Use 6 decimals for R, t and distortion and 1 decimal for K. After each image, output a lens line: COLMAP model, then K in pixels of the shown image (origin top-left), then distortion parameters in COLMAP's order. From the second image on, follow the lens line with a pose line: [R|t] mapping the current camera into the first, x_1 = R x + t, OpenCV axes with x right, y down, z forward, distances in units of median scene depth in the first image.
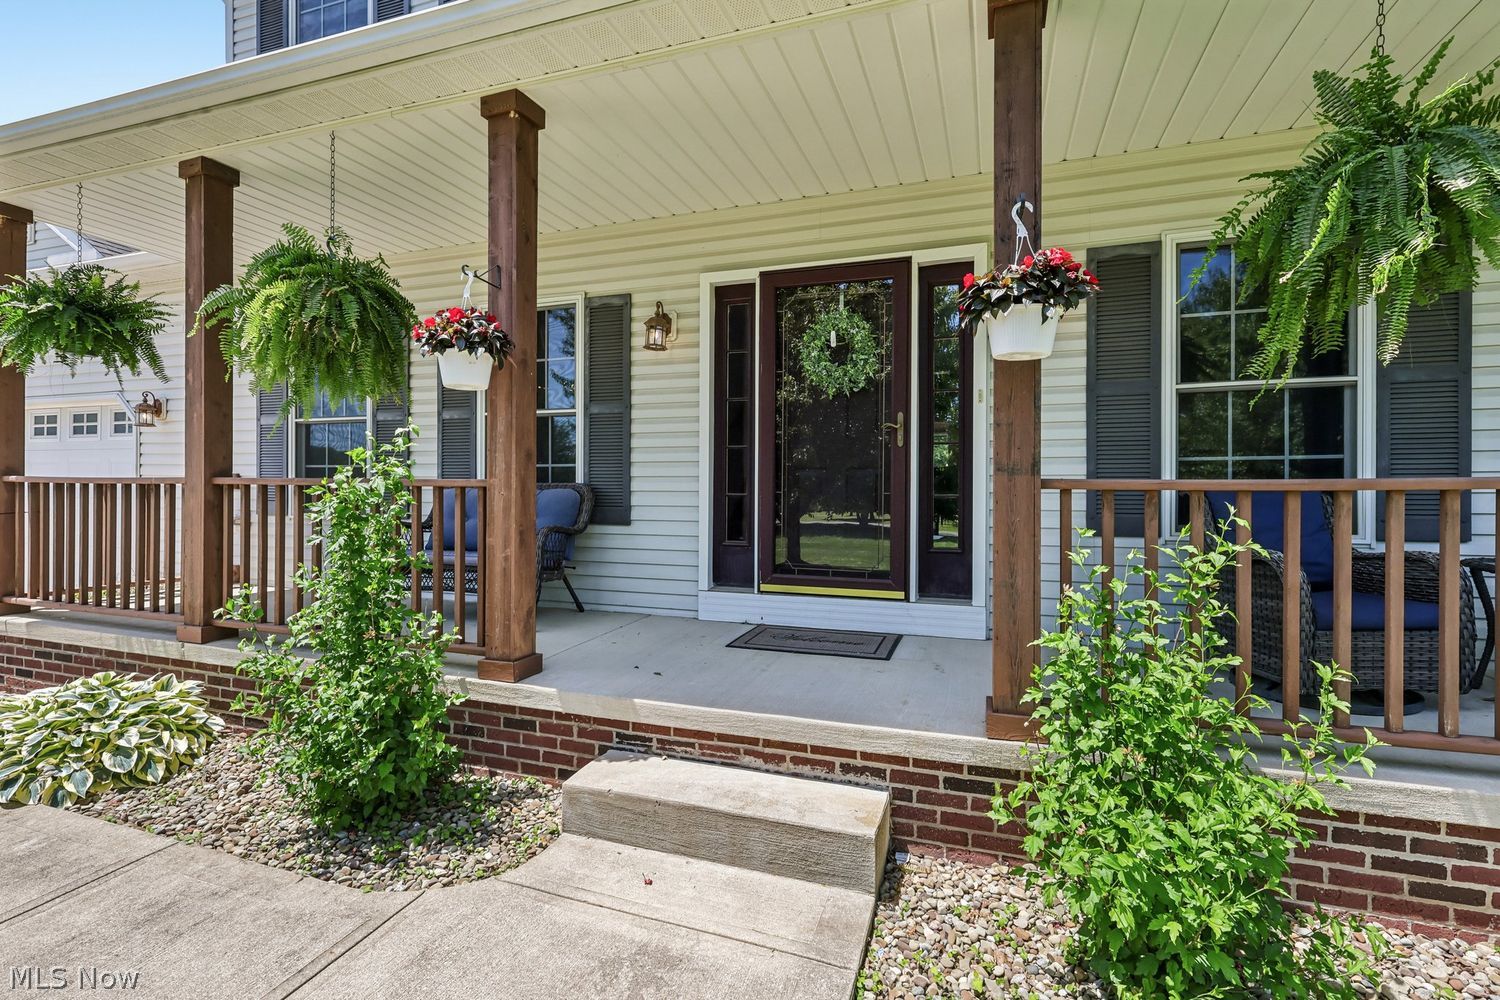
lens RADIAL K [[695.6, 0, 761.2], [0, 695.6, 479.2], [0, 0, 1]] dist [0.001395, 0.001371]
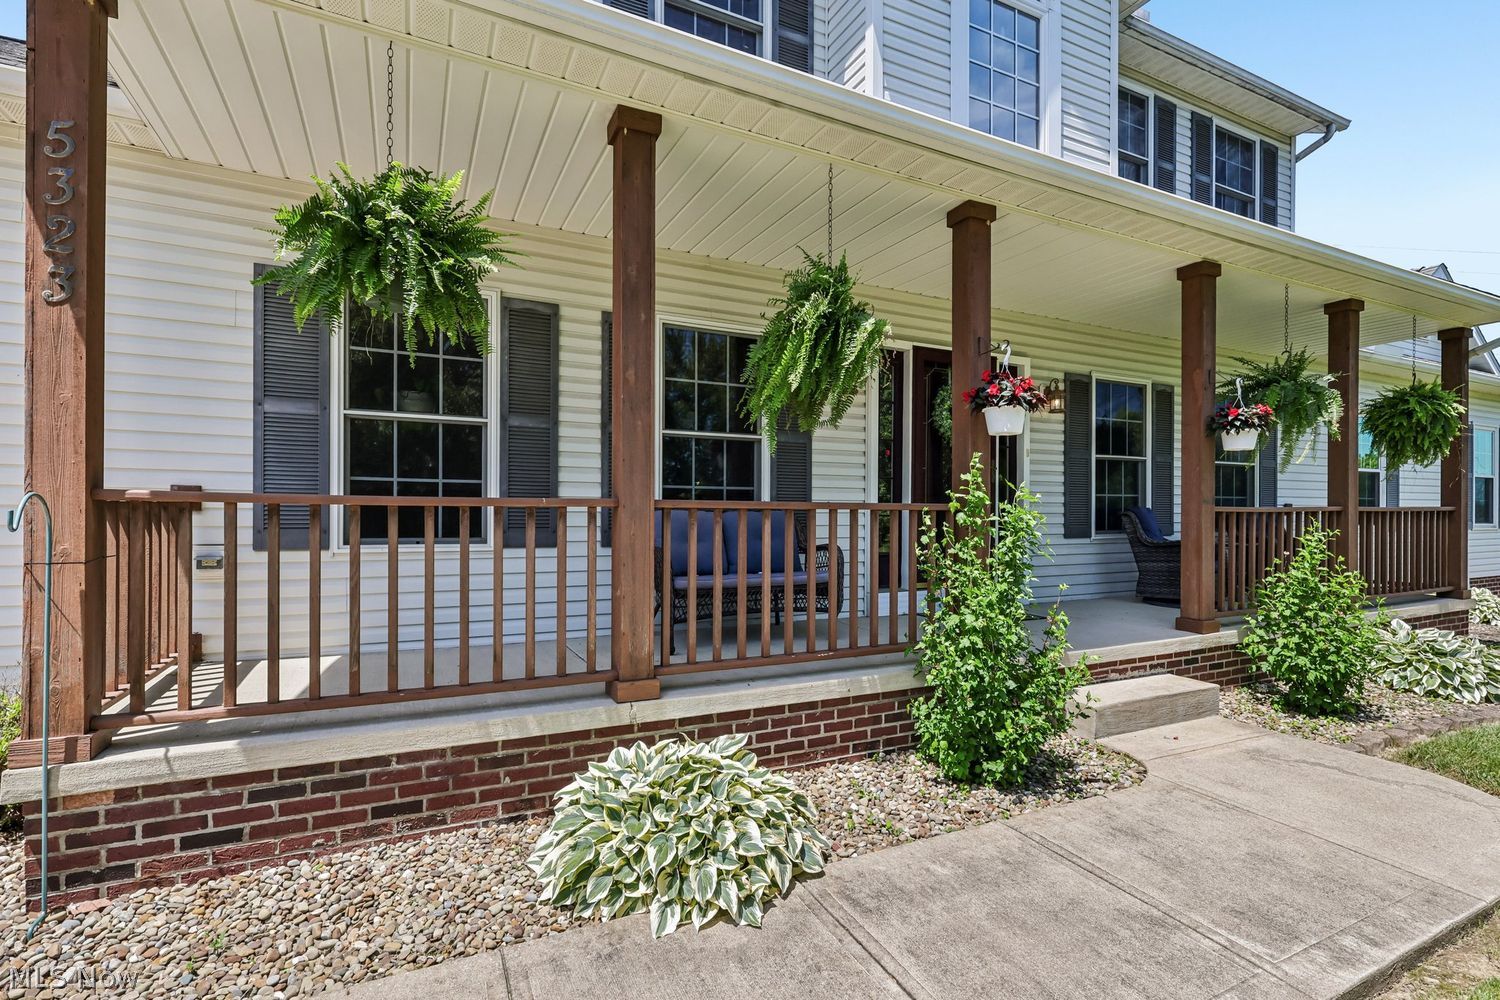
lens RADIAL K [[695.6, 0, 738.6], [0, 695.6, 504.5], [0, 0, 1]] dist [0.001395, 0.001371]
pose [[0.708819, 0.006939, 0.705356, -1.026989], [-0.010408, 0.999946, 0.000622, 0.003455], [-0.705313, -0.007783, 0.708853, 0.258434]]
